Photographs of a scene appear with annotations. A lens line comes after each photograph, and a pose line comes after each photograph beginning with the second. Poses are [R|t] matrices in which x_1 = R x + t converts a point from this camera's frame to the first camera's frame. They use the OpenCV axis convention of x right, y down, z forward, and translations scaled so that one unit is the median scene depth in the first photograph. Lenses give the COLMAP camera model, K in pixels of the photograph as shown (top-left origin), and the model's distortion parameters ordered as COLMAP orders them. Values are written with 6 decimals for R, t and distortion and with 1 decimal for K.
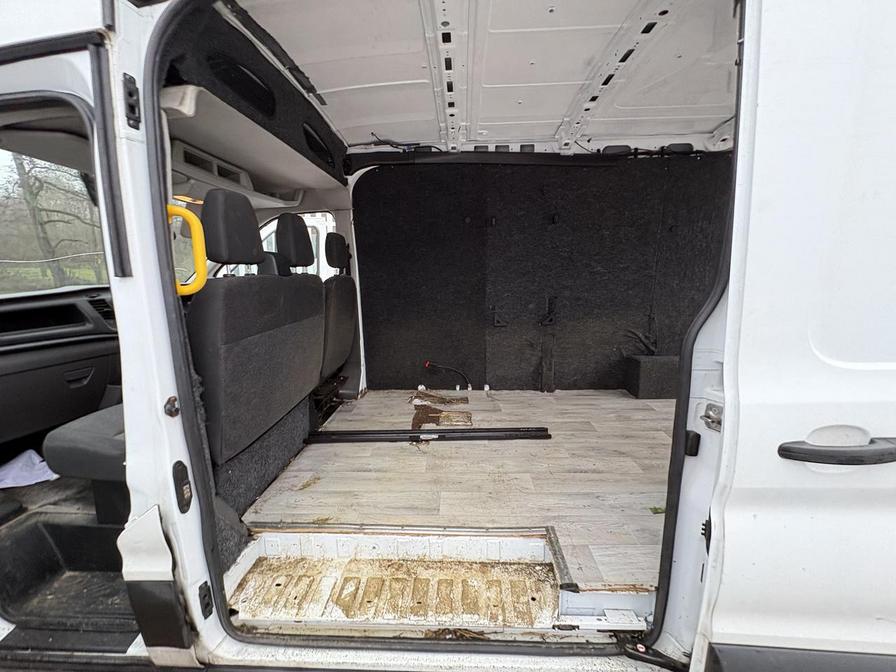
lens RADIAL K [[356.8, 0, 448.6], [0, 356.8, 338.4], [0, 0, 1]] dist [-0.000943, 0.000254]
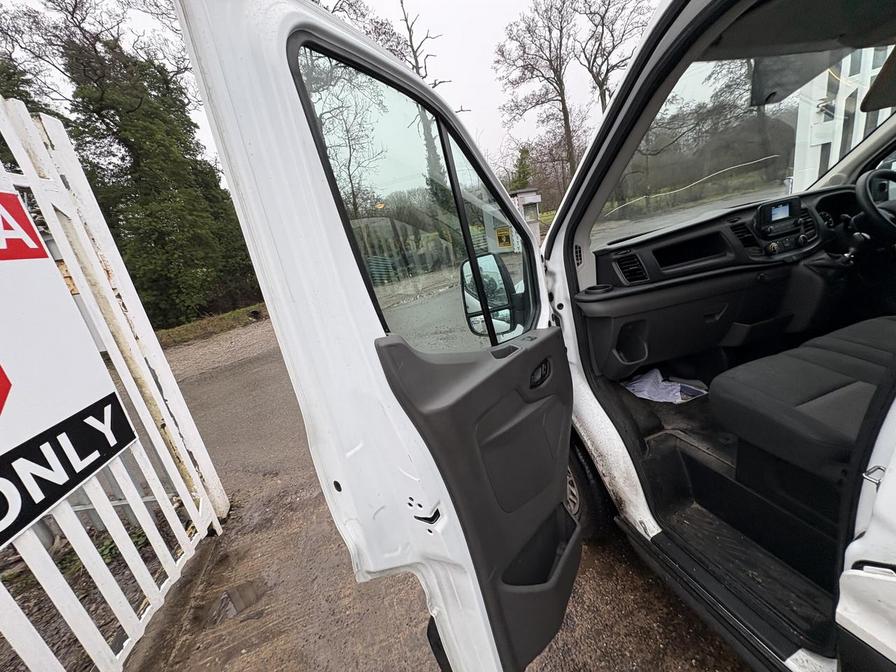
lens RADIAL K [[356.8, 0, 448.2], [0, 356.8, 336.8], [0, 0, 1]] dist [-0.000943, 0.000254]
pose [[0.316255, 0.195858, -0.928236, -0.372358], [0.020115, 0.976852, 0.212969, -0.042639], [0.948461, -0.086024, 0.304995, 0.042166]]
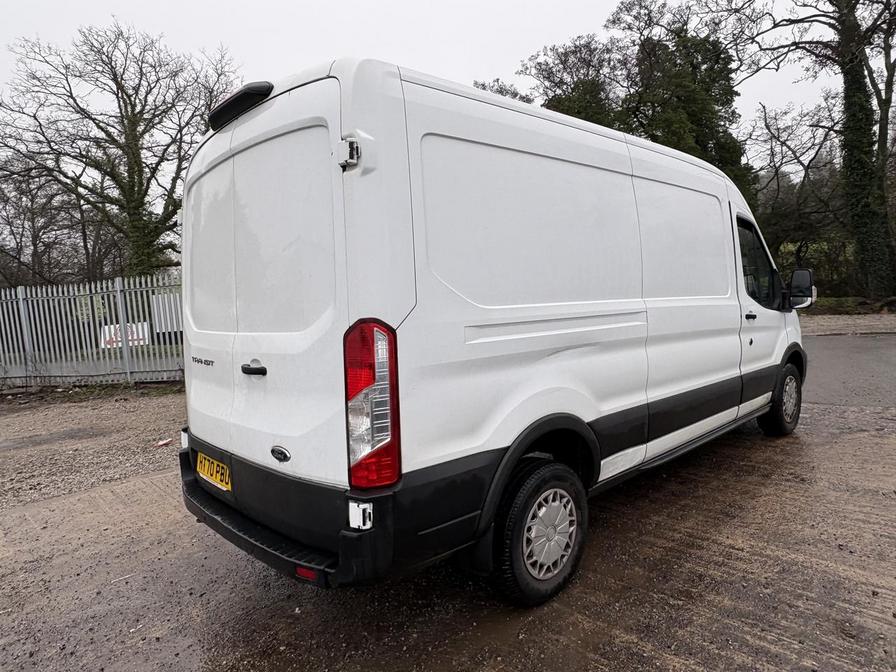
lens RADIAL K [[568.1, 0, 447.7], [0, 568.1, 334.3], [0, 0, 1]] dist [-0.004686, 0.000745]
pose [[-0.695407, 0.096049, -0.712169, 2.185508], [-0.076058, 0.975624, 0.205848, -0.424882], [0.714580, 0.197315, -0.671150, 2.264816]]
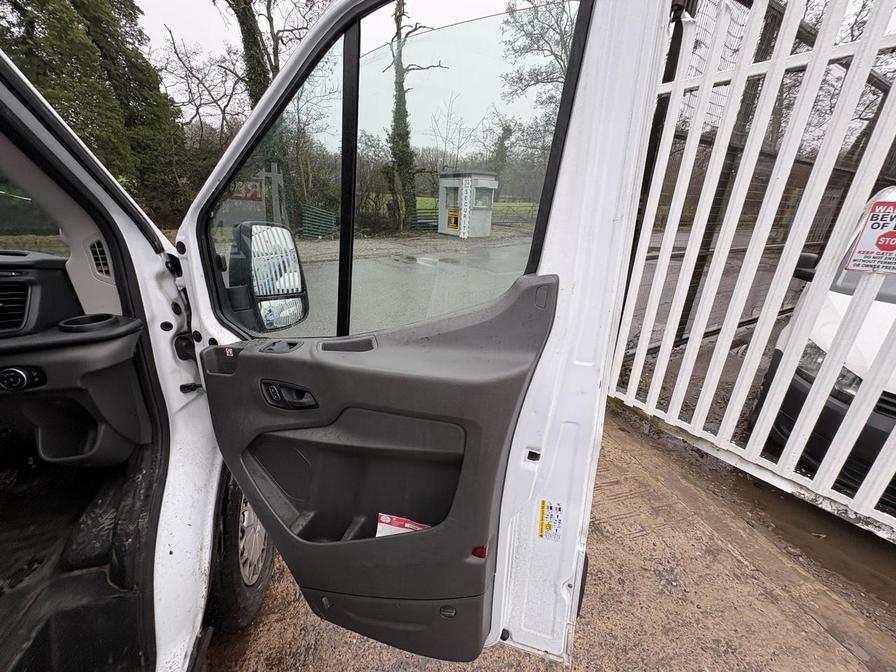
lens RADIAL K [[356.8, 0, 444.7], [0, 356.8, 339.0], [0, 0, 1]] dist [-0.000943, 0.000254]
pose [[0.285888, 0.341474, -0.895356, -0.387055], [-0.196671, 0.935372, 0.293939, -0.344889], [0.937864, 0.092057, 0.334570, 1.705459]]
